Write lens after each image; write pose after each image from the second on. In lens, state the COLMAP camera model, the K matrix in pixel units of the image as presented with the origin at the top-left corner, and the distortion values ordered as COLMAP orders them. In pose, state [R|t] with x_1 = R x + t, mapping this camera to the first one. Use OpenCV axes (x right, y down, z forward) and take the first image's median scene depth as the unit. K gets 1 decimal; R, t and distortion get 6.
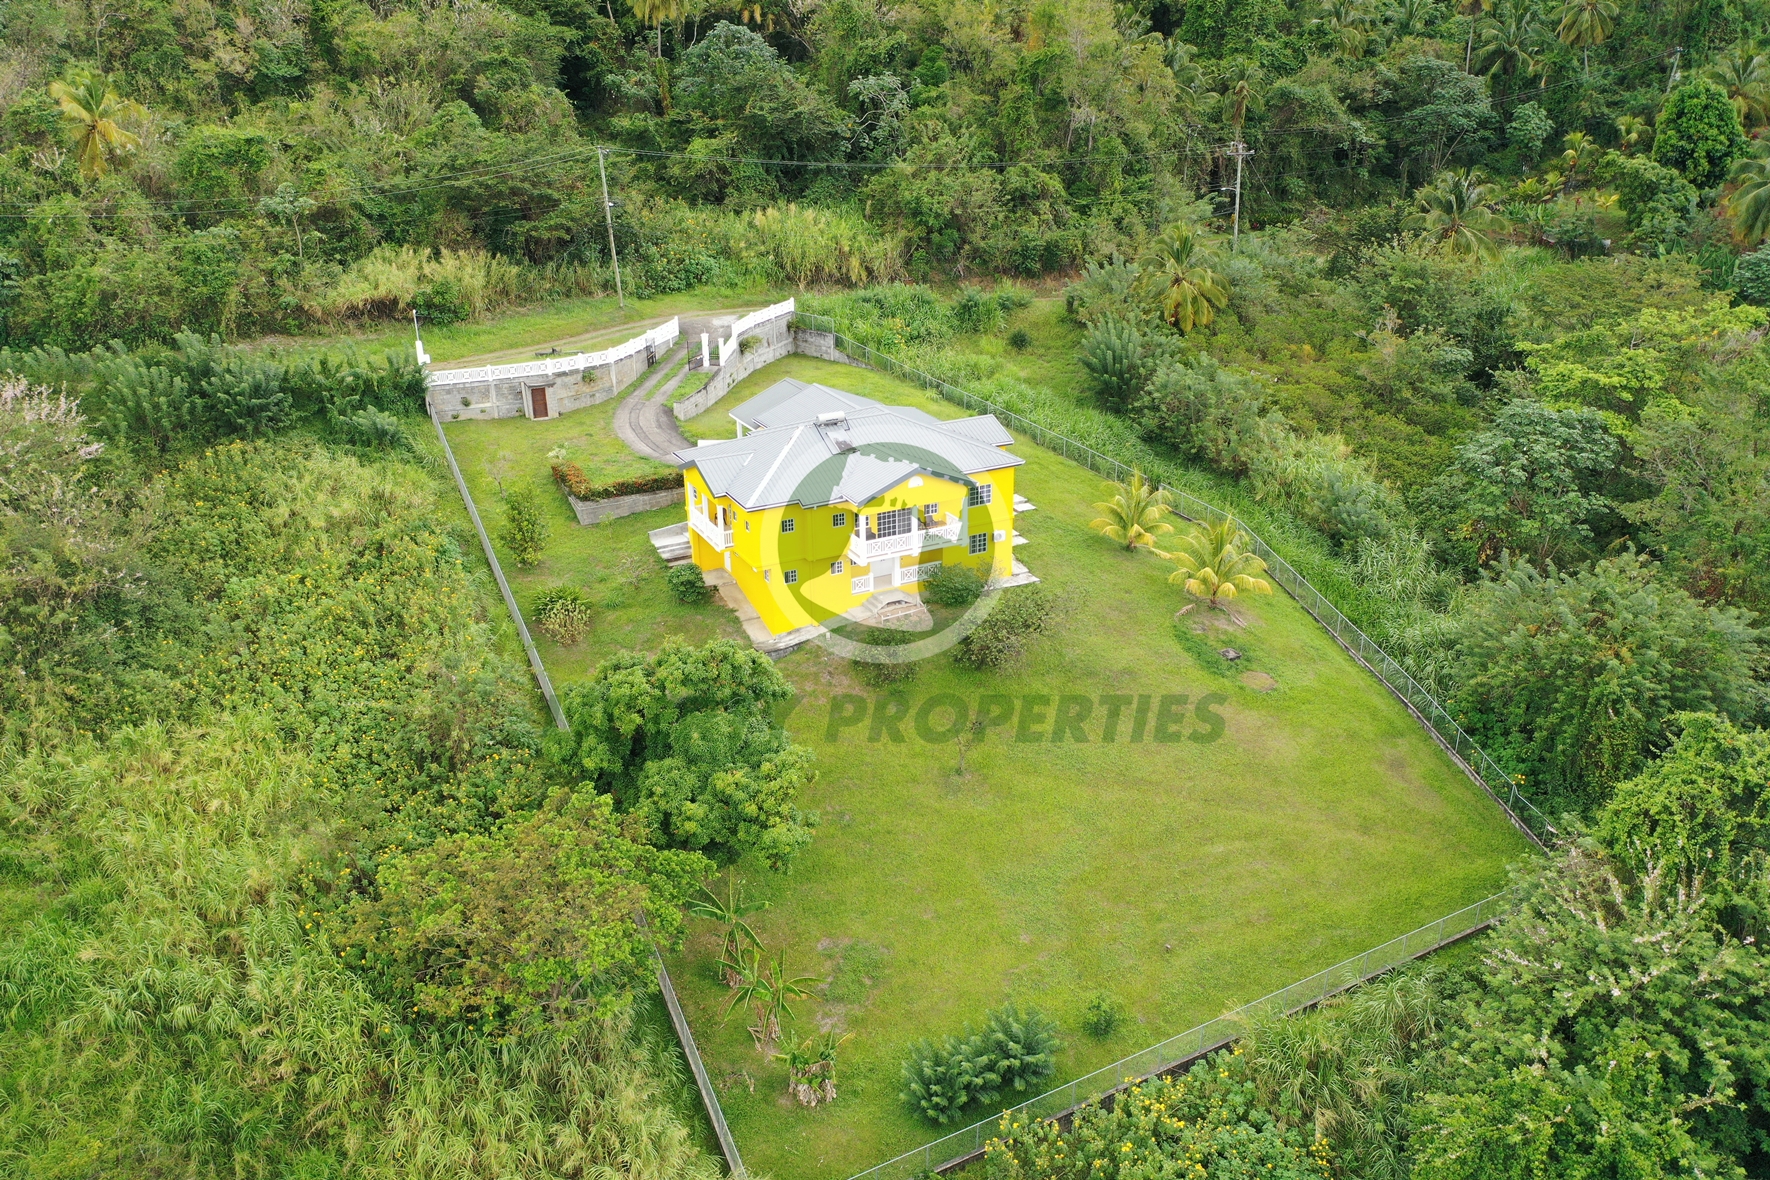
lens RADIAL K [[1395.3, 0, 885.0], [0, 1395.3, 590.0], [0, 0, 1]] dist [-0.001379, 0.000143]
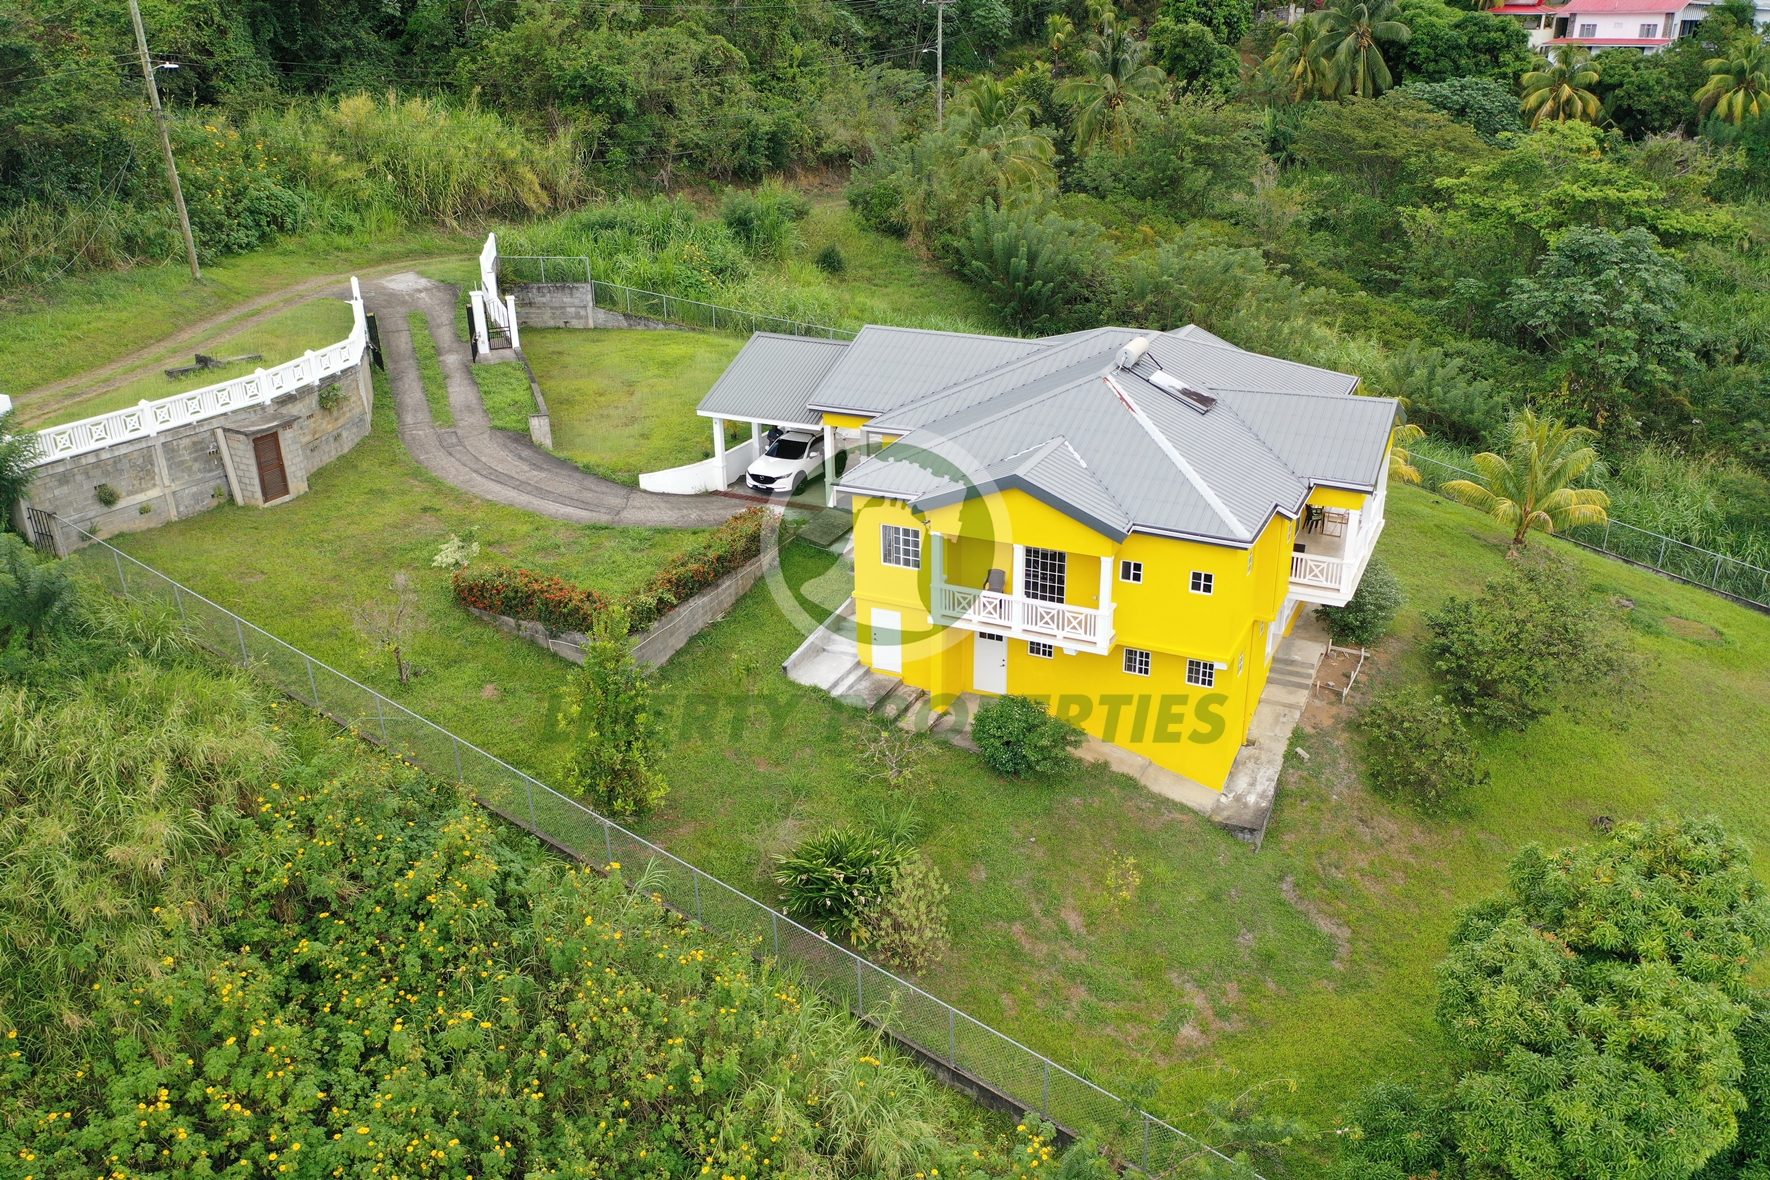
lens RADIAL K [[1395.3, 0, 885.0], [0, 1395.3, 590.0], [0, 0, 1]] dist [-0.001379, 0.000143]
pose [[0.797075, -0.240247, 0.554033, -0.340471], [0.241829, 0.967666, 0.071697, -0.078067], [-0.553344, 0.076834, 0.829402, 0.507709]]
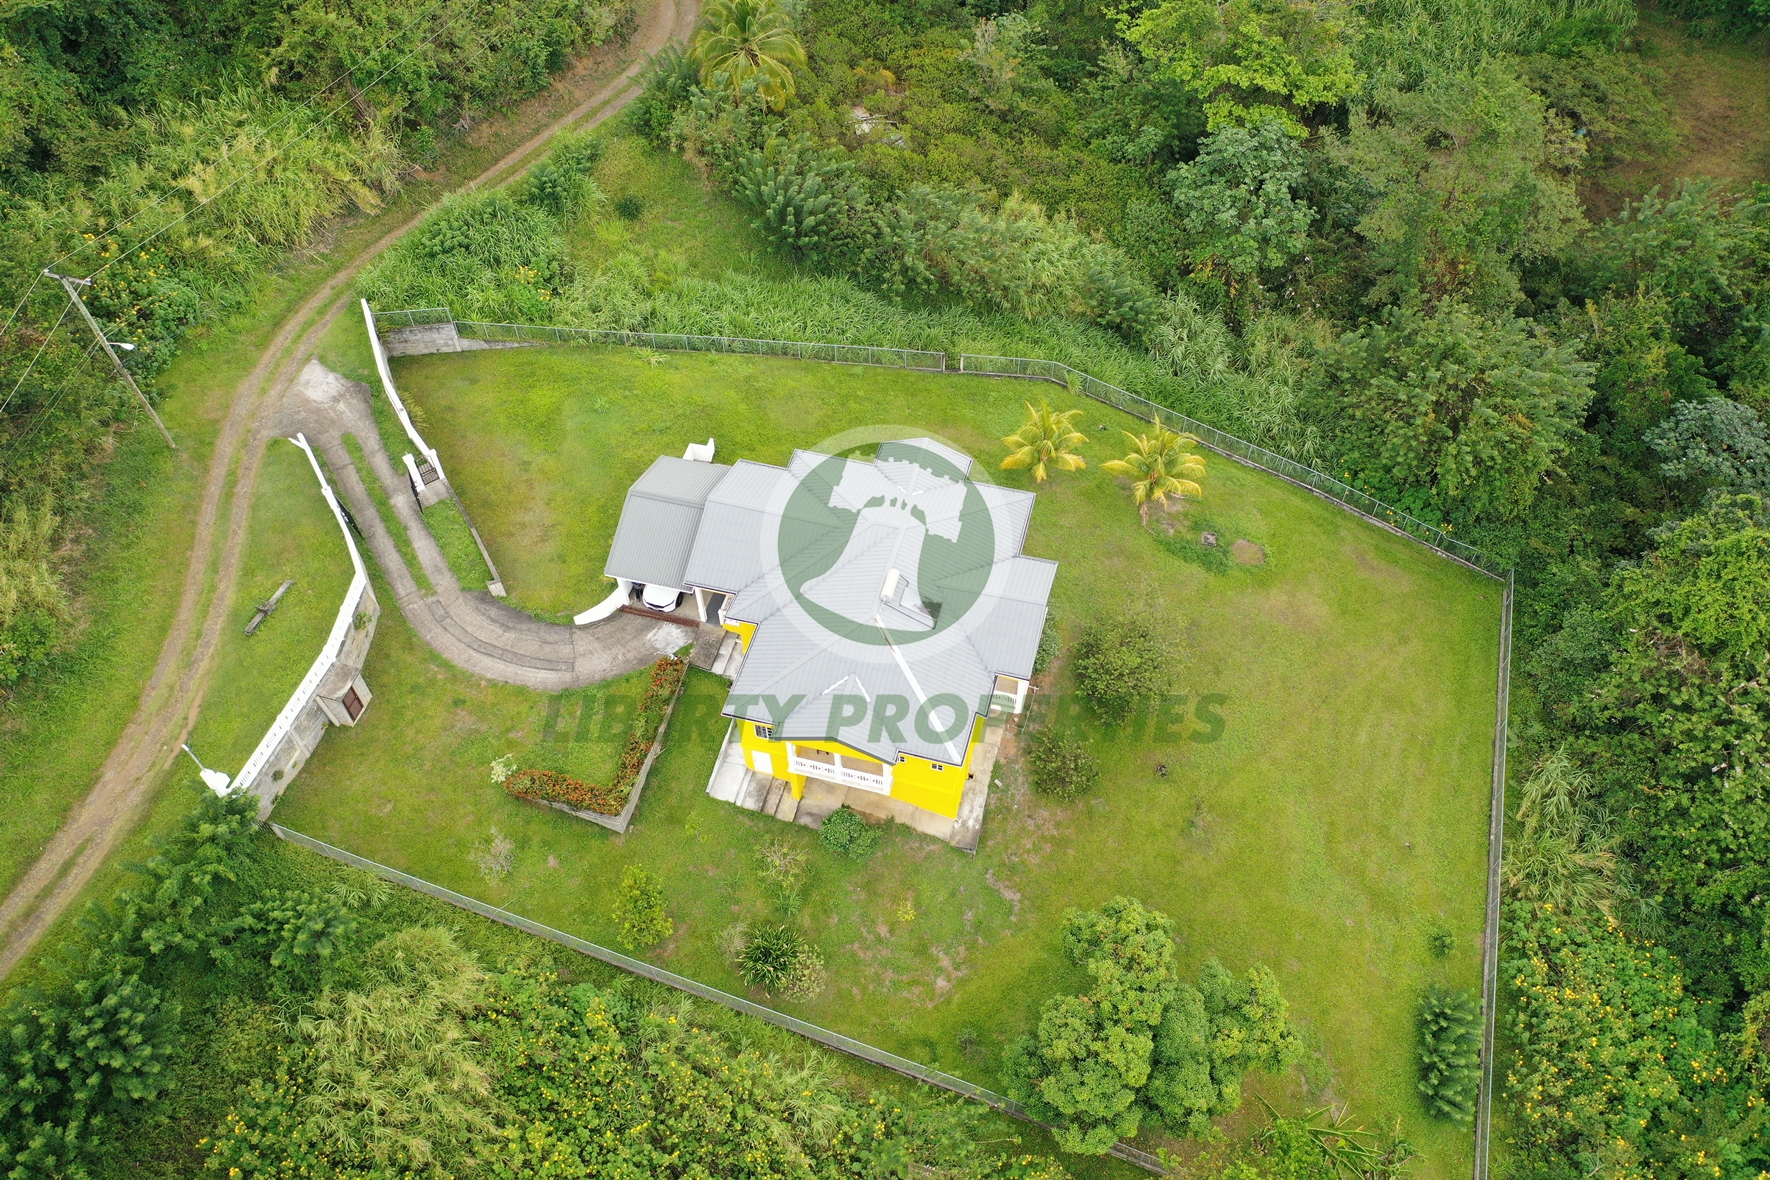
lens RADIAL K [[1395.3, 0, 885.0], [0, 1395.3, 590.0], [0, 0, 1]] dist [-0.001379, 0.000143]
pose [[0.671172, -0.587636, 0.451899, -0.343217], [0.294887, 0.770939, 0.564531, -0.484178], [-0.680125, -0.245638, 0.690718, 0.338421]]
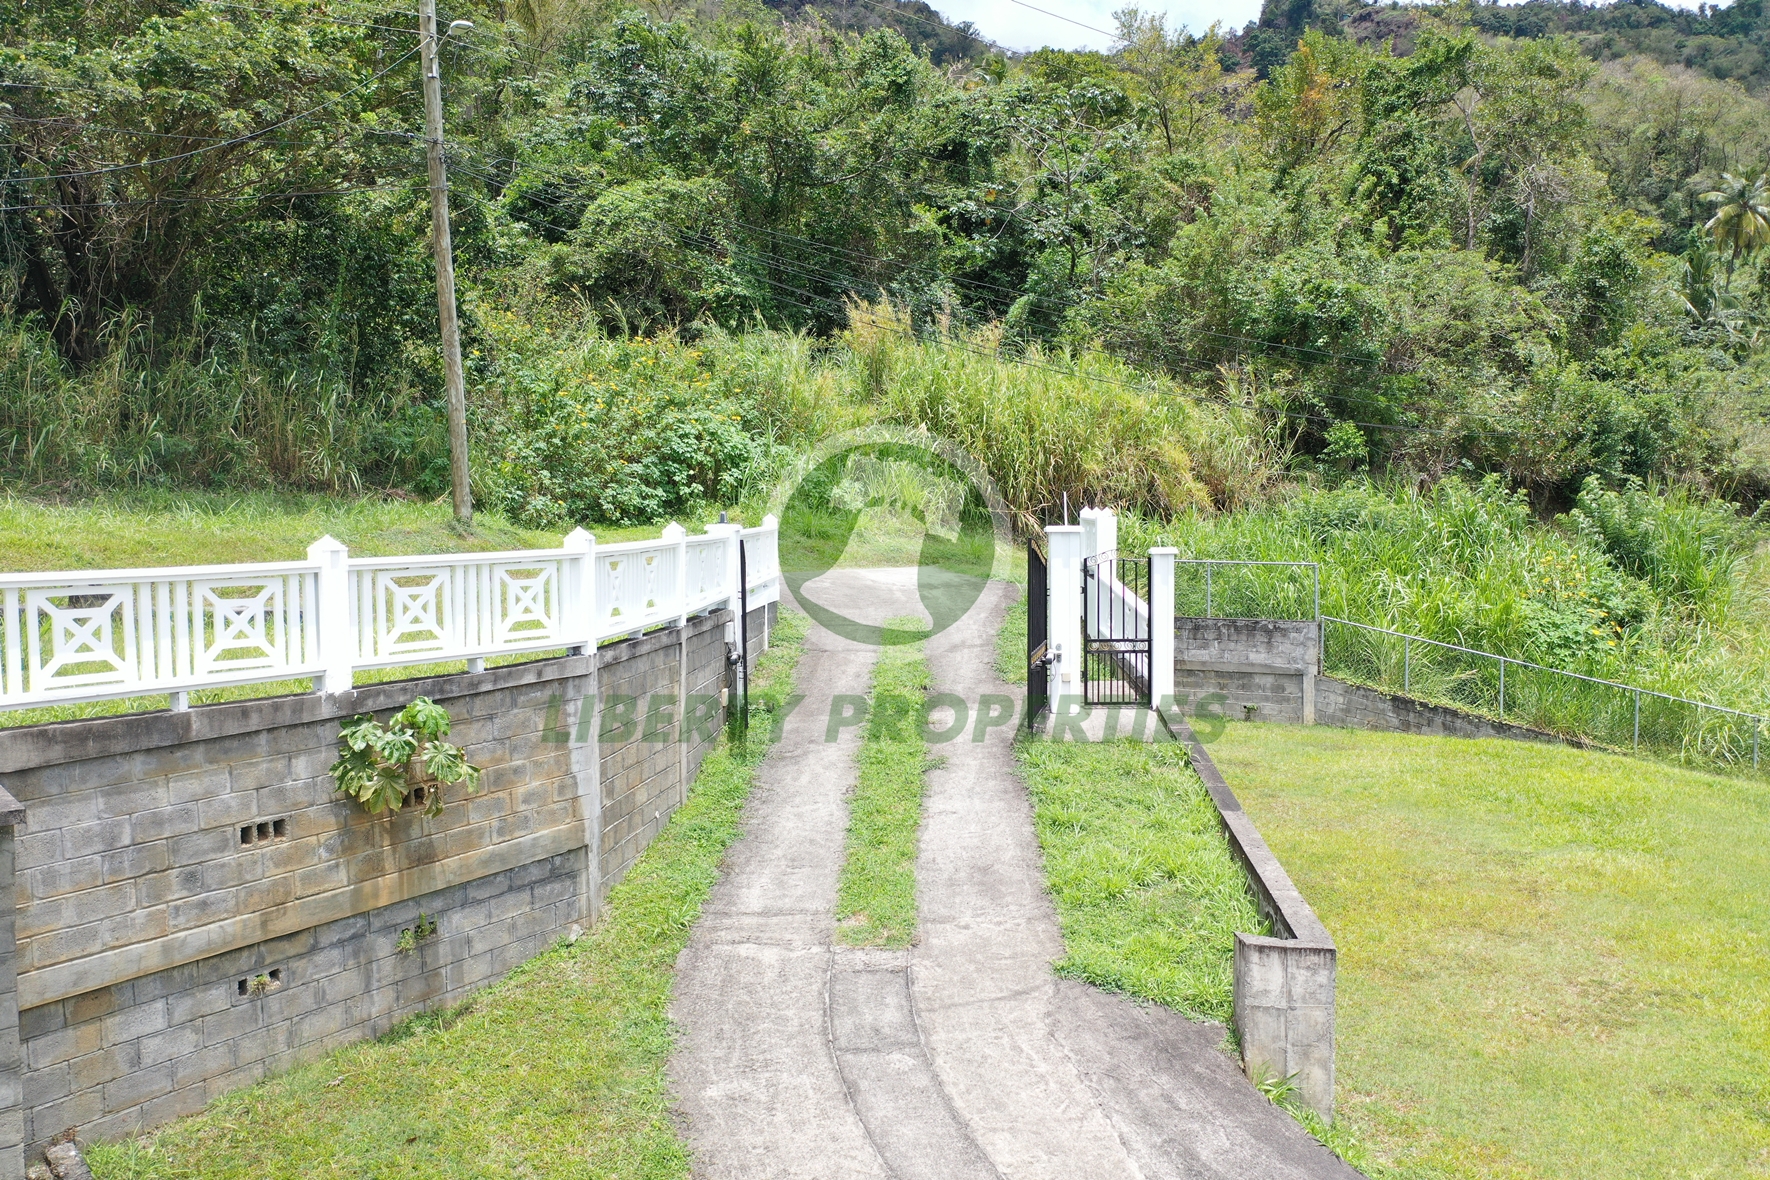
lens RADIAL K [[1395.3, 0, 885.0], [0, 1395.3, 590.0], [0, 0, 1]] dist [-0.001379, 0.000143]
pose [[0.970247, -0.006630, 0.242028, -0.202149], [0.088107, 0.940757, -0.327434, -0.126970], [-0.225519, 0.339016, 0.913351, 0.888301]]
